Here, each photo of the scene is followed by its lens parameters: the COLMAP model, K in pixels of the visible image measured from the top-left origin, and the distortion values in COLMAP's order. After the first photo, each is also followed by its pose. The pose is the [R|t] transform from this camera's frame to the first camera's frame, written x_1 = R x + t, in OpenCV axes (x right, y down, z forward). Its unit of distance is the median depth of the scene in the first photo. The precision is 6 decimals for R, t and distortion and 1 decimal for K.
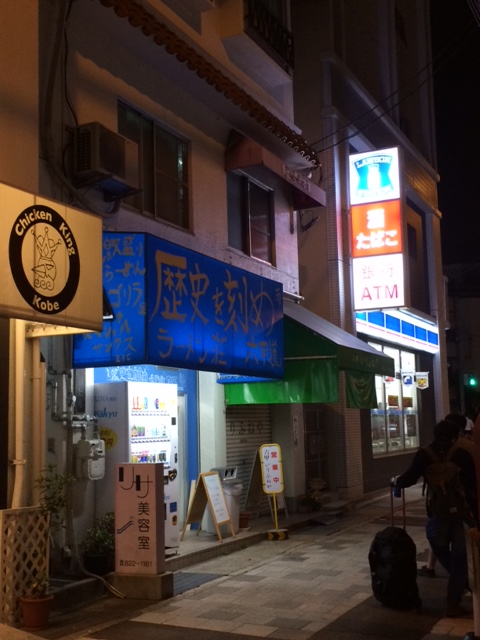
lens RADIAL K [[820.8, 0, 239.7], [0, 820.8, 320.3], [0, 0, 1]] dist [-0.033952, 0.000000]
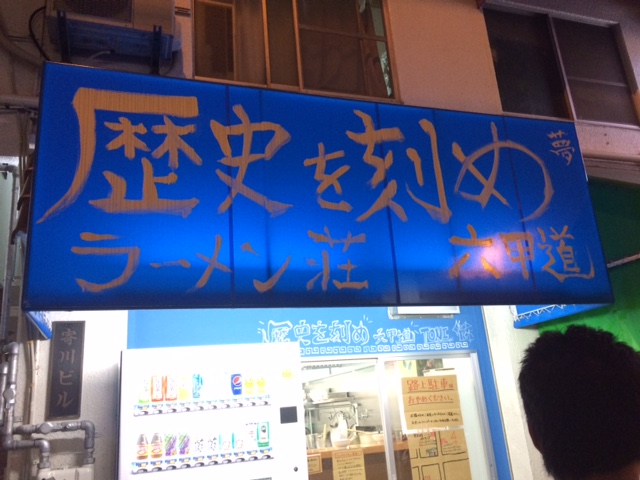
lens RADIAL K [[549.9, 0, 320.1], [0, 549.9, 239.0], [0, 0, 1]] dist [0.060974, -0.059141]
pose [[0.698954, -0.243485, -0.672442, 0.201778], [0.152072, 0.969357, -0.192927, 0.089971], [0.698811, 0.032588, 0.714563, 0.794225]]
